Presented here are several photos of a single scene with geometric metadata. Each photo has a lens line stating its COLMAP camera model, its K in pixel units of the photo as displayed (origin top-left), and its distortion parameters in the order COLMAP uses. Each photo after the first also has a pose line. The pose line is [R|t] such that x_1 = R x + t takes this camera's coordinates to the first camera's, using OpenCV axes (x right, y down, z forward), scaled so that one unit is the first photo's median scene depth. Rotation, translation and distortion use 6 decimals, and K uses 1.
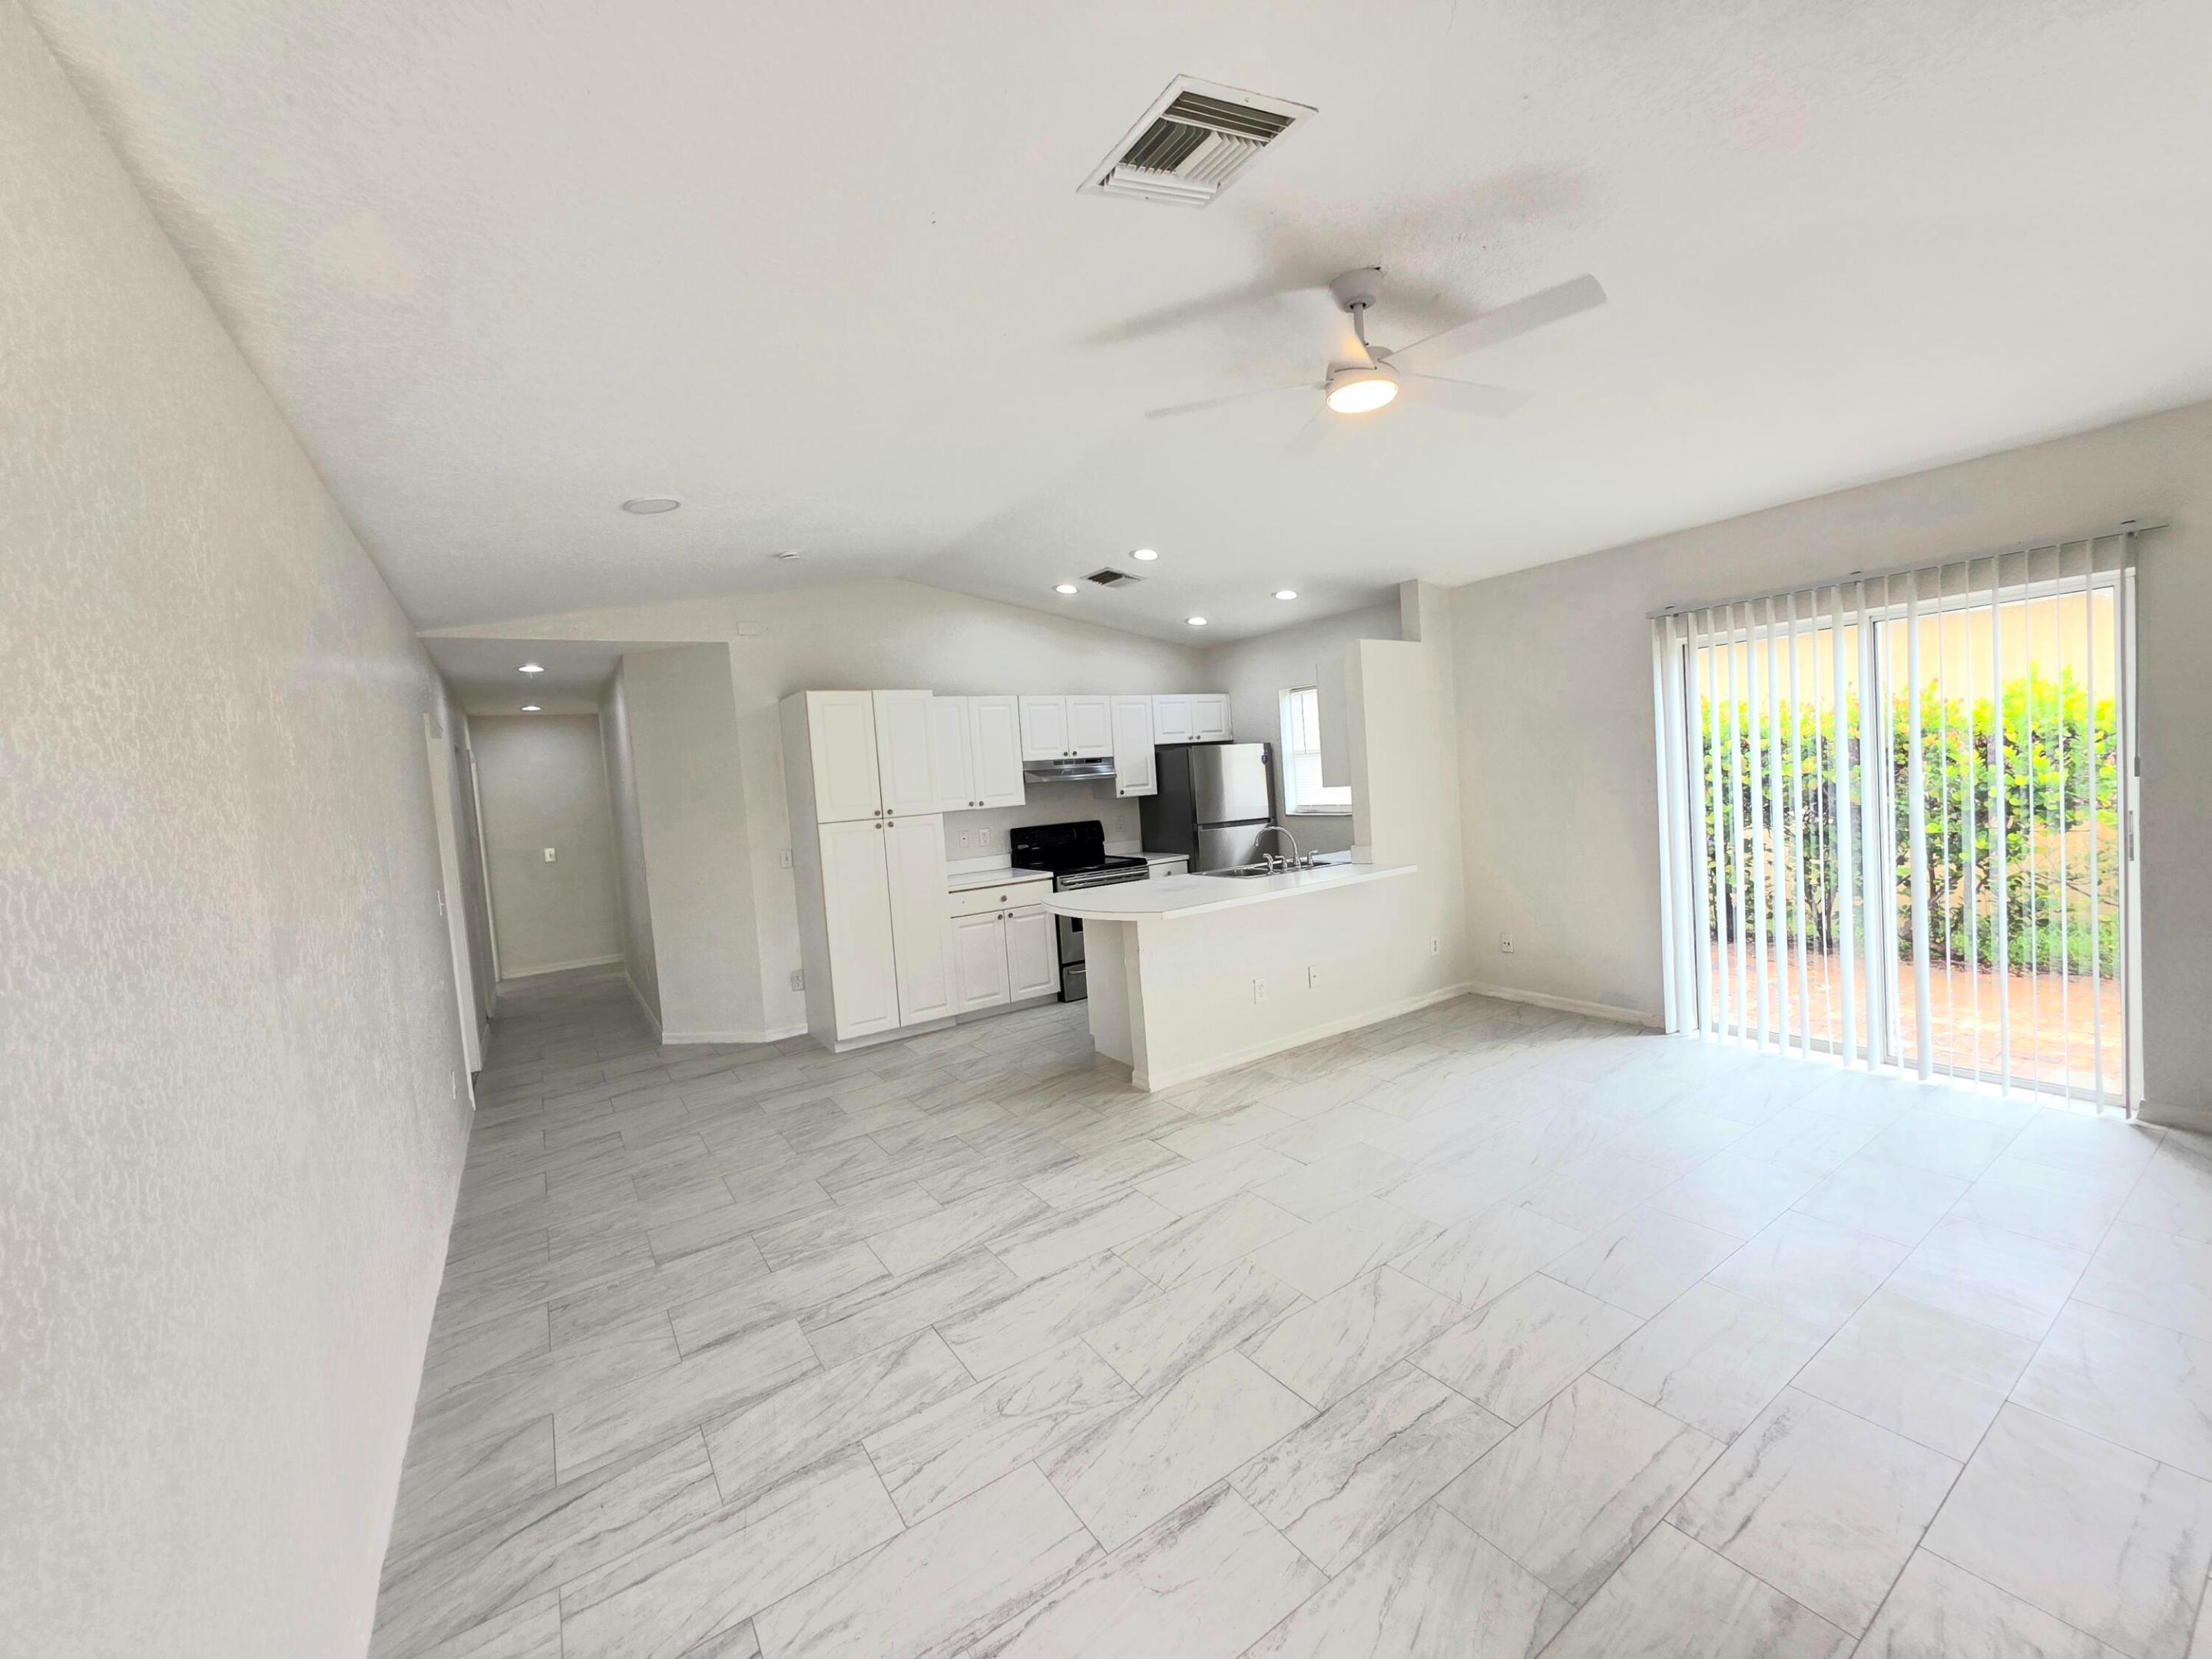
lens RADIAL K [[880.2, 0, 1106.1], [0, 880.2, 827.2], [0, 0, 1]] dist [0.000591, -0.000121]
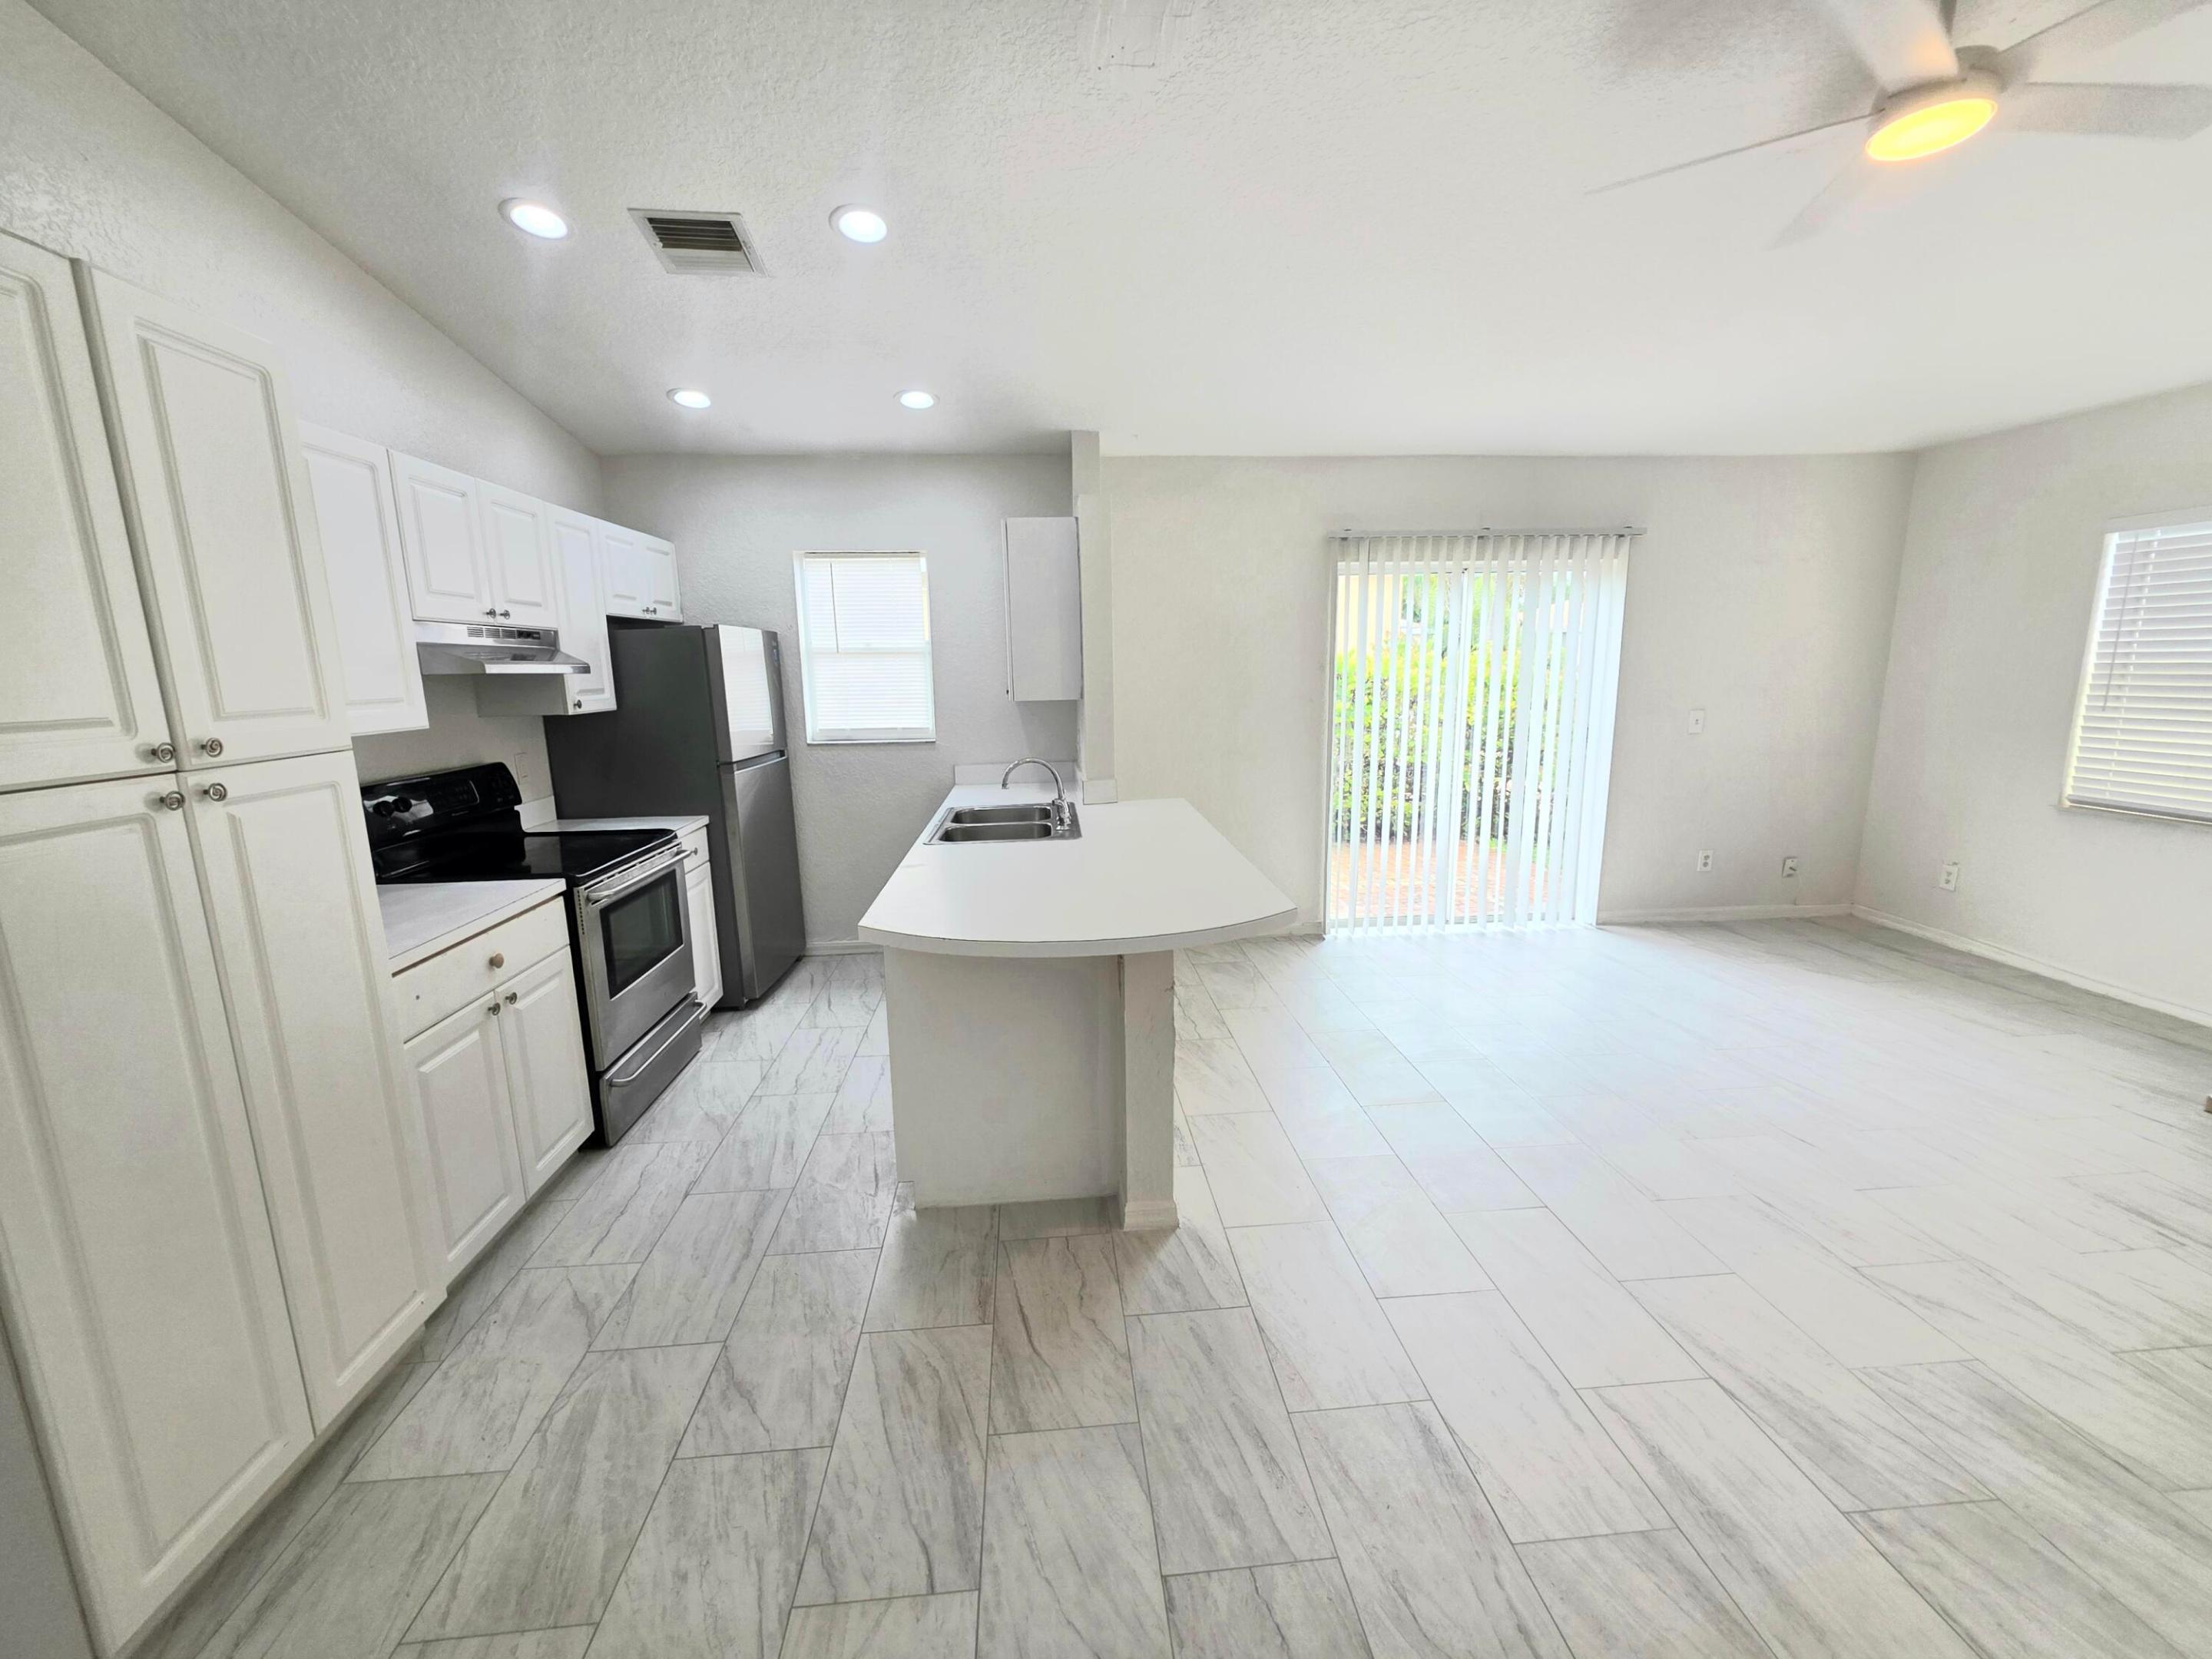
lens RADIAL K [[880.2, 0, 1106.1], [0, 880.2, 827.2], [0, 0, 1]] dist [0.000591, -0.000121]
pose [[0.483094, -0.099506, 0.869896, -0.394475], [0.033274, 0.994890, 0.095325, -0.010494], [-0.874936, -0.017105, 0.483936, 0.684959]]
